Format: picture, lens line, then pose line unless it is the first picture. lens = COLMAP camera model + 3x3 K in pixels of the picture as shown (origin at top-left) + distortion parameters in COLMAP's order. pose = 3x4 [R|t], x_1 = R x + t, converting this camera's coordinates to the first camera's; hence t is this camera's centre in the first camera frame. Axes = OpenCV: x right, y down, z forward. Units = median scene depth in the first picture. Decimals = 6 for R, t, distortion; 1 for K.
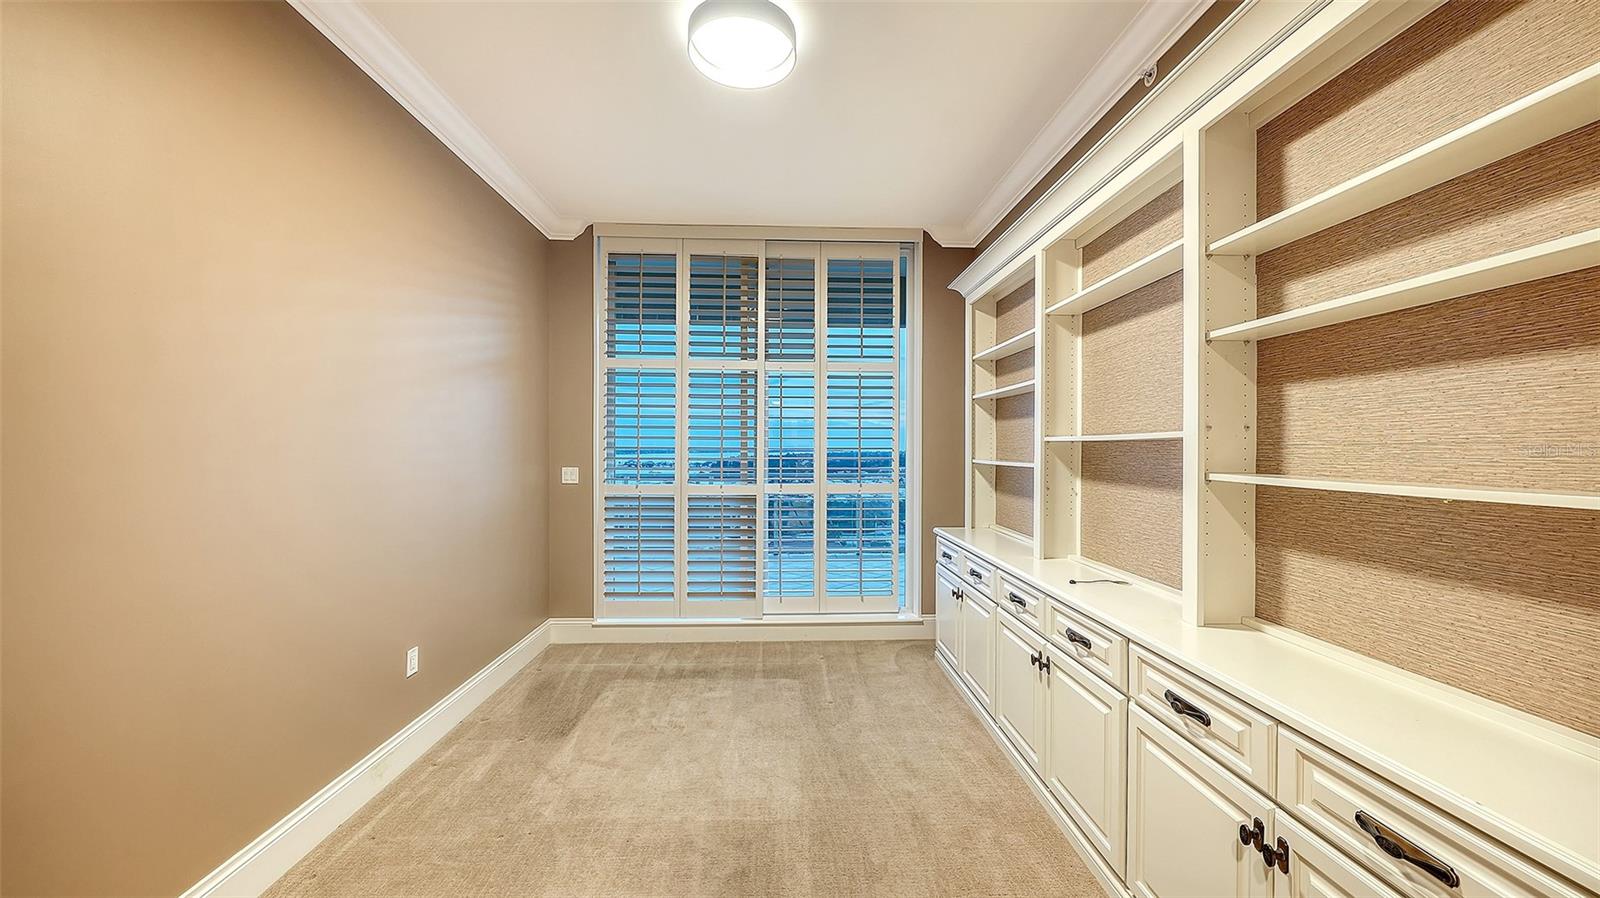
lens RADIAL K [[559.2, 0, 800.0], [0, 559.2, 449.0], [0, 0, 1]] dist [-0.000882, -0.000249]
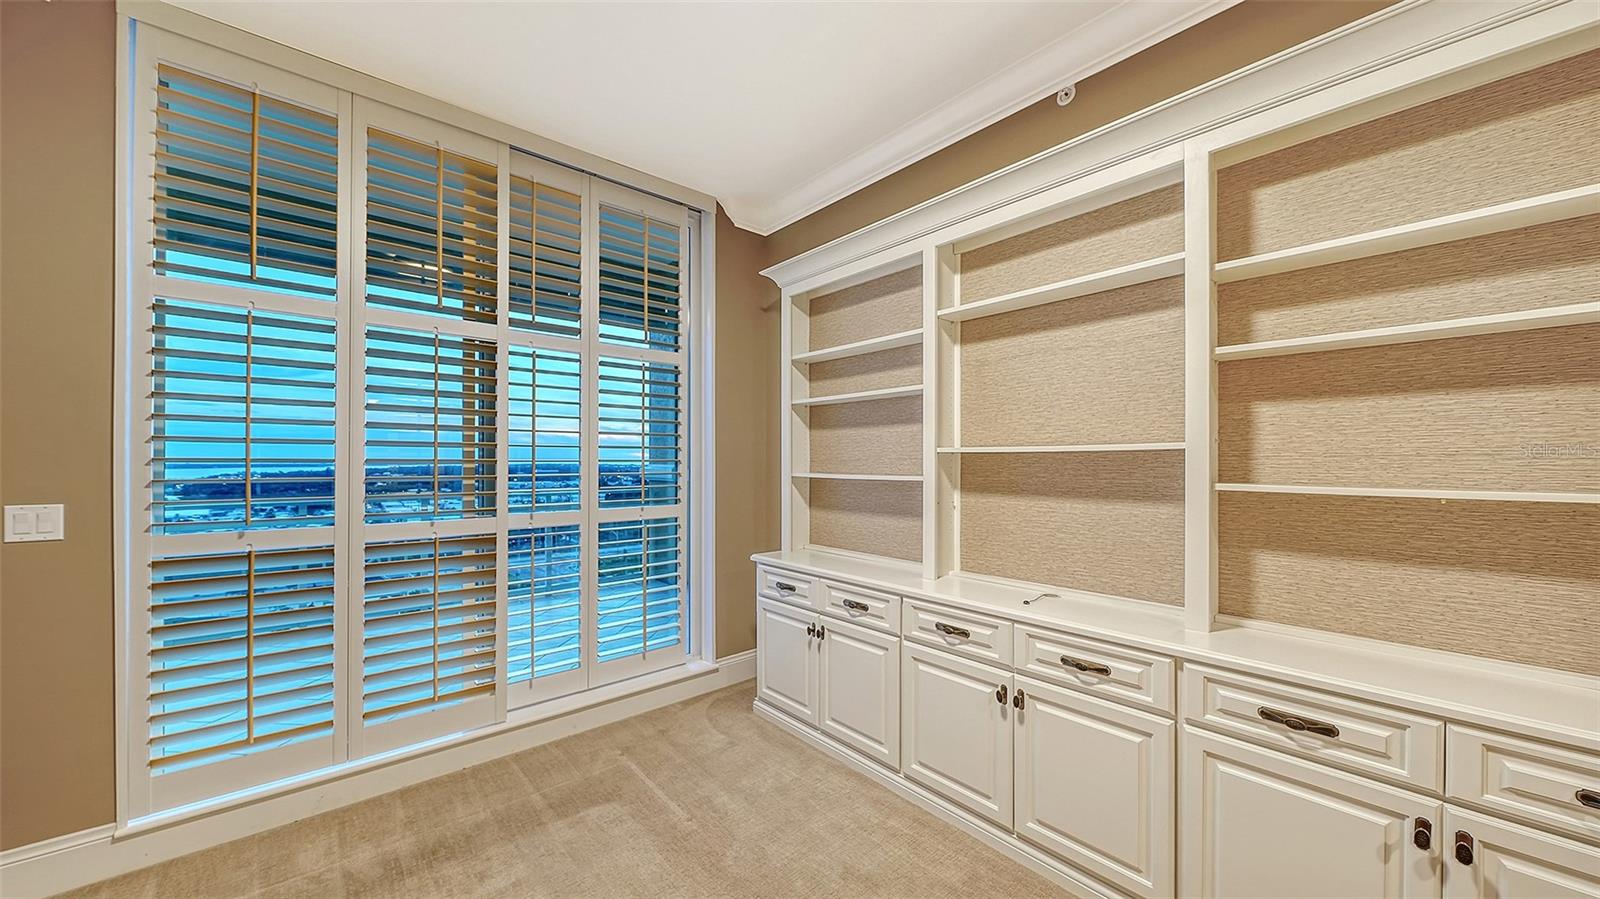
lens RADIAL K [[564.2, 0, 797.5], [0, 564.2, 459.0], [0, 0, 1]] dist [-0.000976, -0.000449]
pose [[0.779470, 0.000327, 0.626439, -0.303976], [0.002240, 0.999992, -0.003310, -0.000304], [-0.626435, 0.003983, 0.779463, 0.379950]]
